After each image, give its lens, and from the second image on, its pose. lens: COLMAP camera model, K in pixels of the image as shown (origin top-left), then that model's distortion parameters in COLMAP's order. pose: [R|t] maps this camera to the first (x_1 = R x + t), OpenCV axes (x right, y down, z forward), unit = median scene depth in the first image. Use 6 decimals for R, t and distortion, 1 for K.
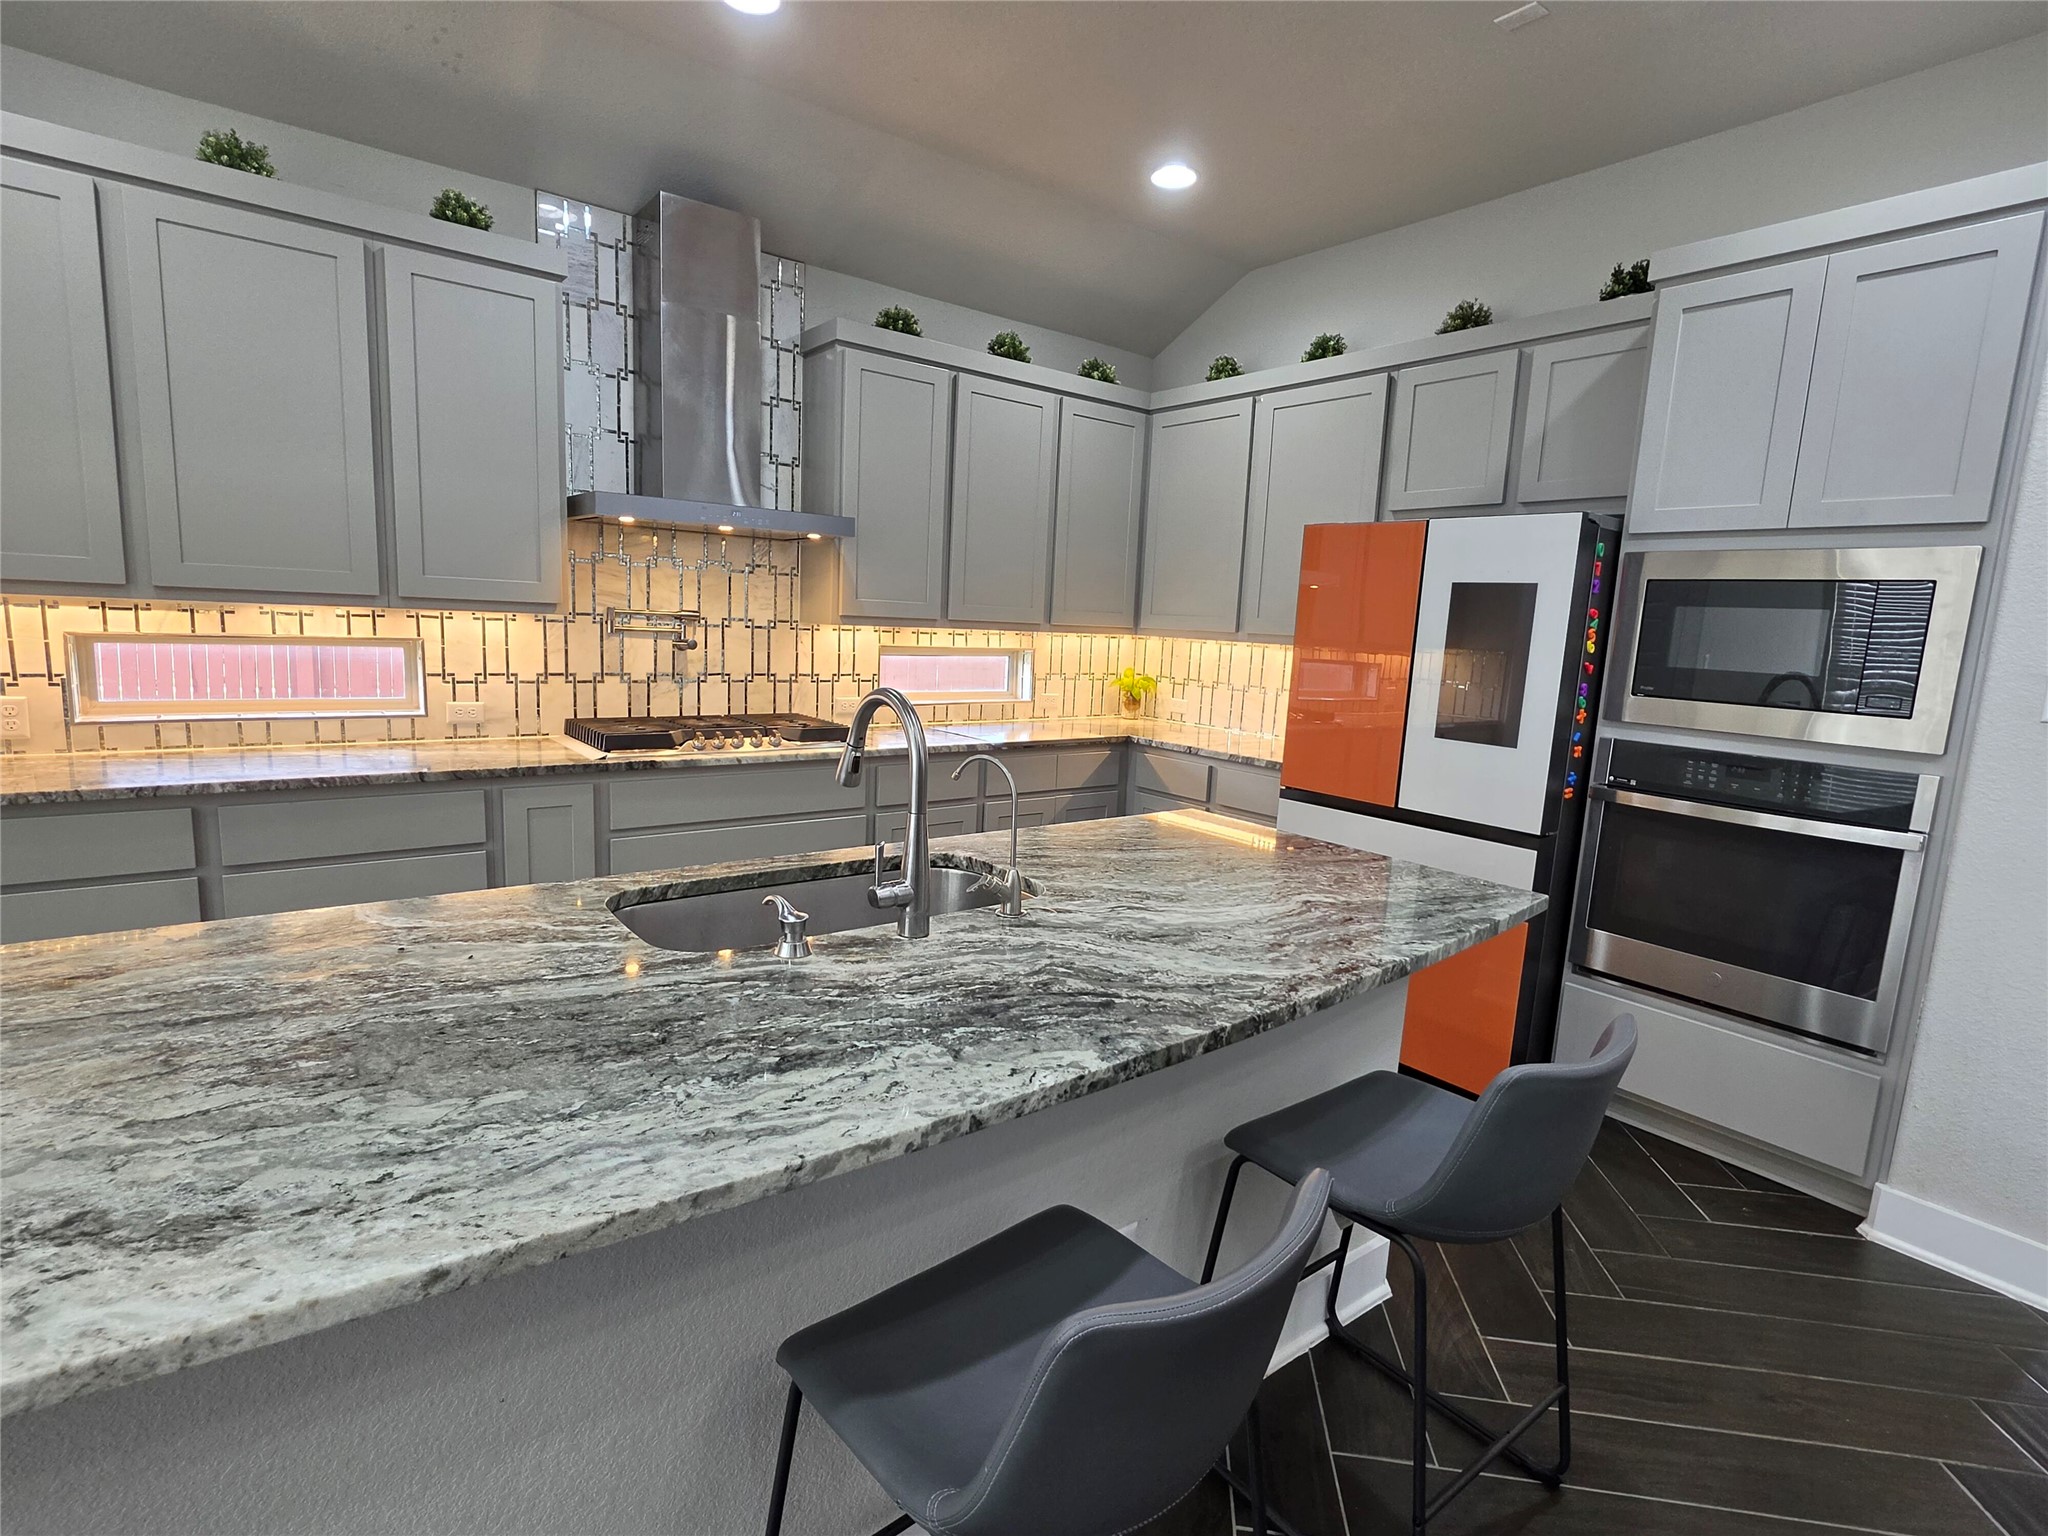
lens RADIAL K [[997.7, 0, 1024.0], [0, 997.7, 768.0], [0, 0, 1]] dist [-0.006590, -0.000026]
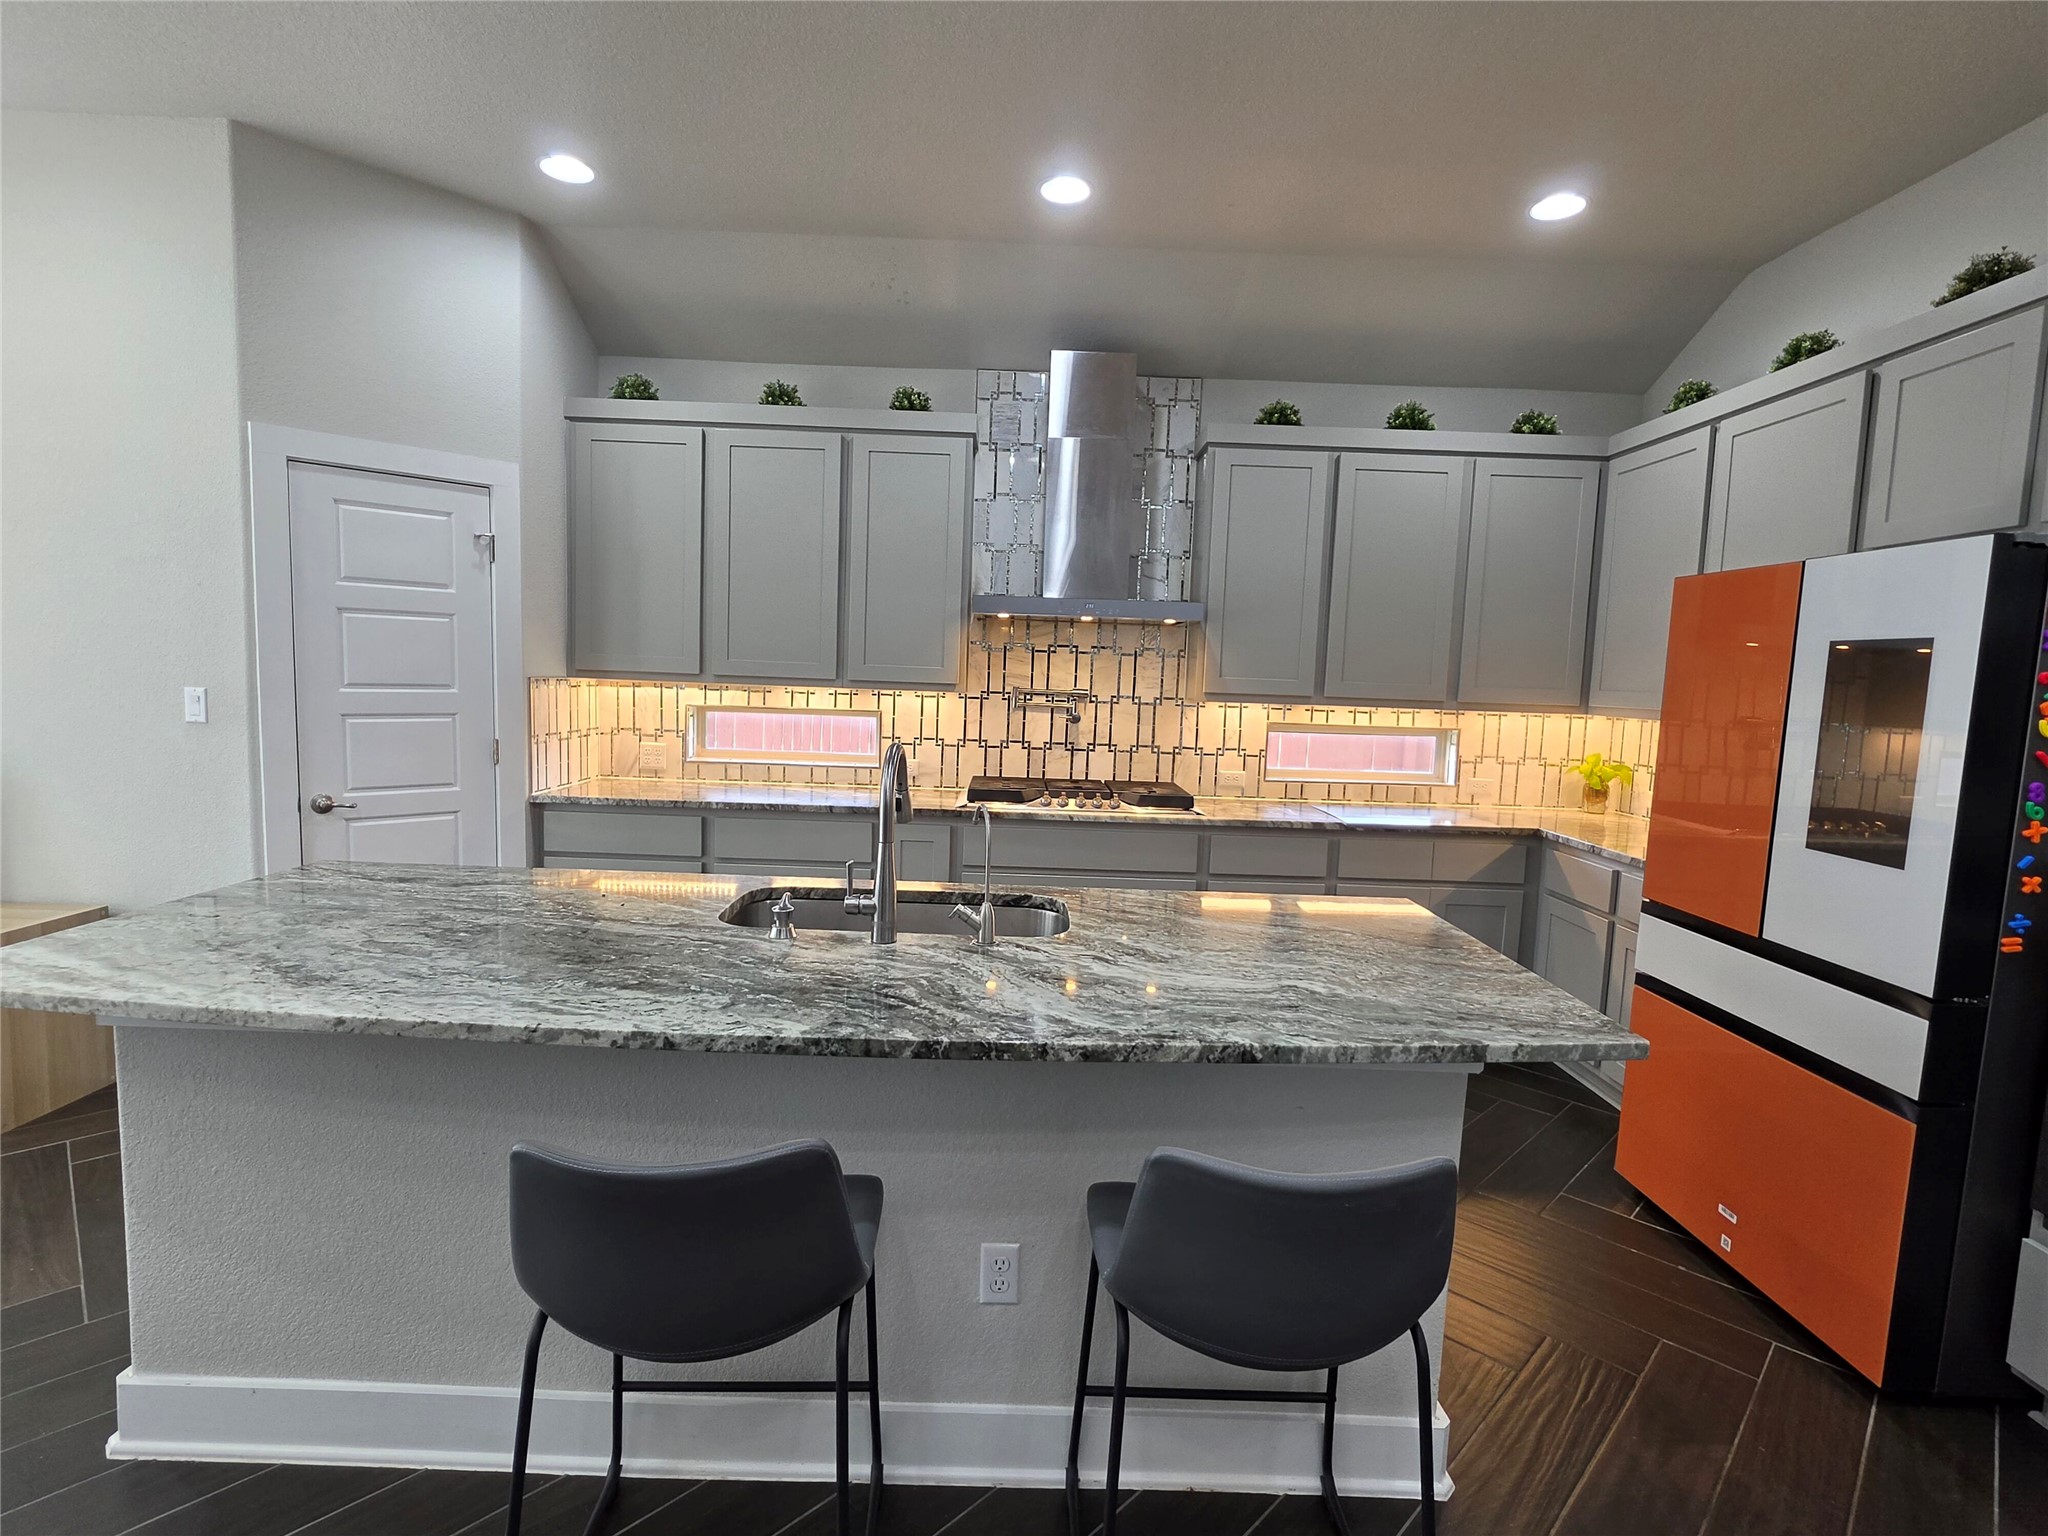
lens RADIAL K [[997.7, 0, 1024.0], [0, 997.7, 768.0], [0, 0, 1]] dist [-0.006590, -0.000026]
pose [[0.792798, 0.039013, -0.608235, 0.378871], [-0.090092, 0.994488, -0.053642, 0.002226], [0.602789, 0.097324, 0.791942, 0.054483]]
